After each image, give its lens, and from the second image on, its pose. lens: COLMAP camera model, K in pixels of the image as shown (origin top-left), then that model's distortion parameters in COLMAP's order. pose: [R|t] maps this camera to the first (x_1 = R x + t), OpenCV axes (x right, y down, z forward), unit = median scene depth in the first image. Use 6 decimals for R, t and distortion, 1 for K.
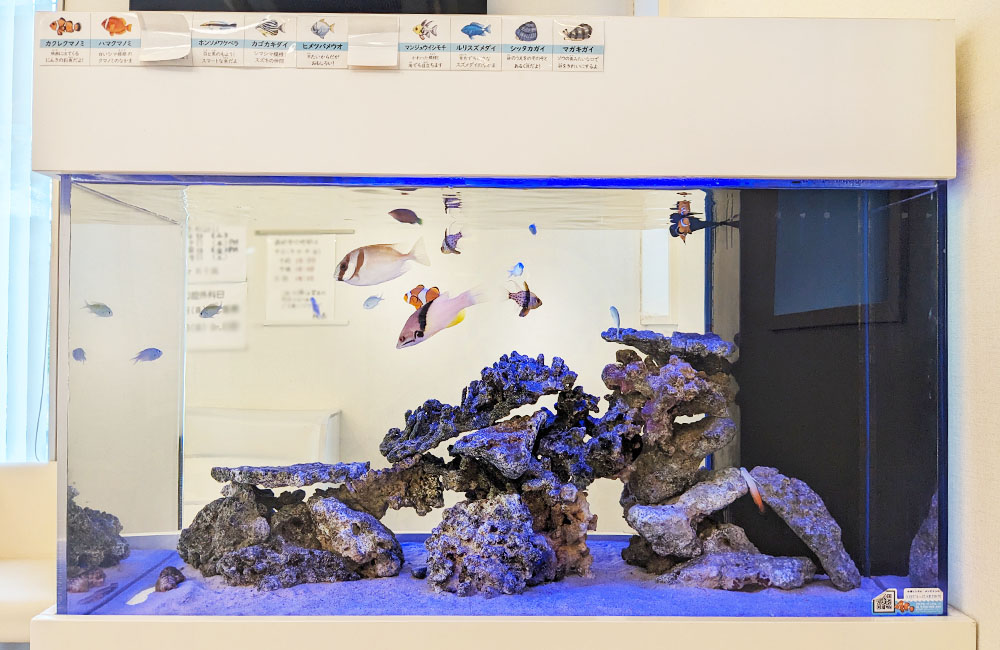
lens RADIAL K [[782.1, 0, 526.6], [0, 782.1, 322.3], [0, 0, 1]] dist [0.048184, -0.123646]
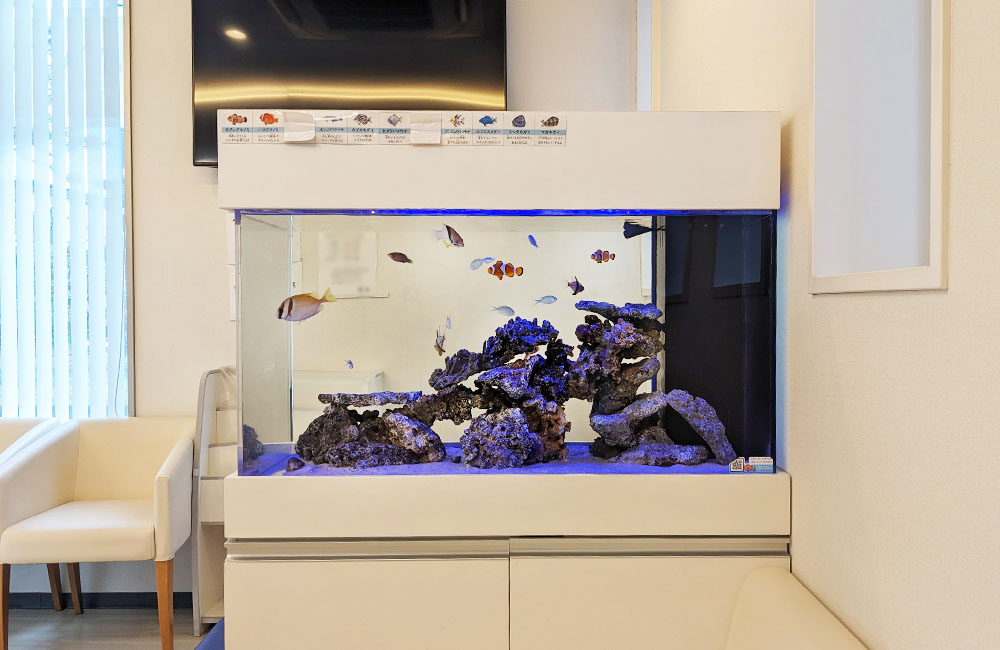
lens RADIAL K [[893.7, 0, 582.9], [0, 893.7, 325.4], [0, 0, 1]] dist [-0.004952, -0.001850]
pose [[0.999852, -0.005791, 0.016193, 0.087353], [0.005169, 0.999258, 0.038168, -0.011701], [-0.016402, -0.038079, 0.999140, -0.766589]]
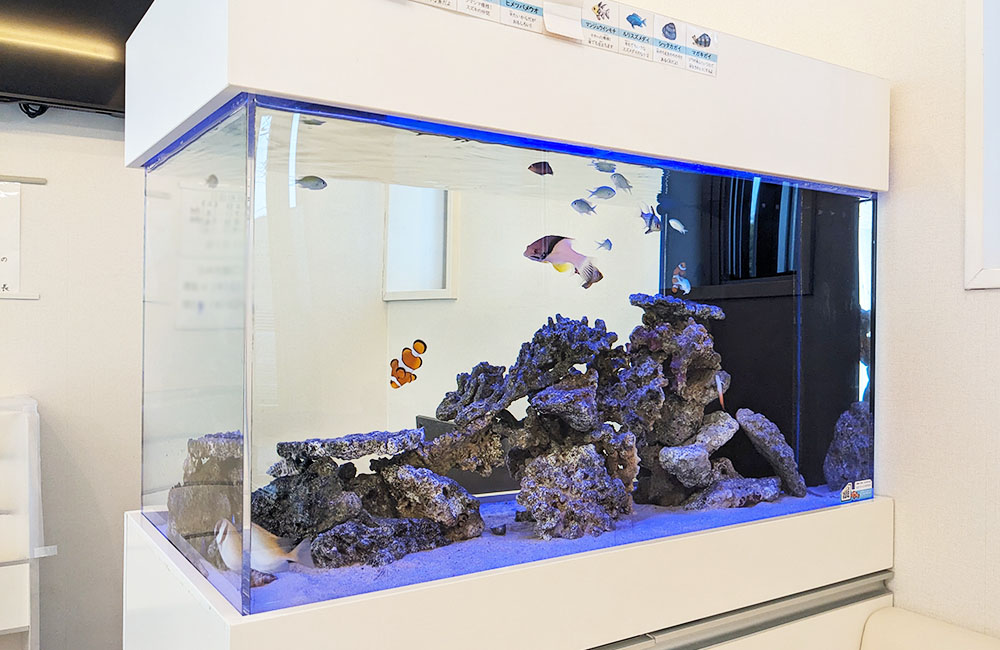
lens RADIAL K [[893.7, 0, 582.9], [0, 893.7, 325.4], [0, 0, 1]] dist [-0.004952, -0.001850]
pose [[0.812399, 0.005440, 0.583077, -0.739062], [-0.019508, 0.999650, 0.017854, 0.032524], [-0.582776, -0.025879, 0.812221, 0.005333]]
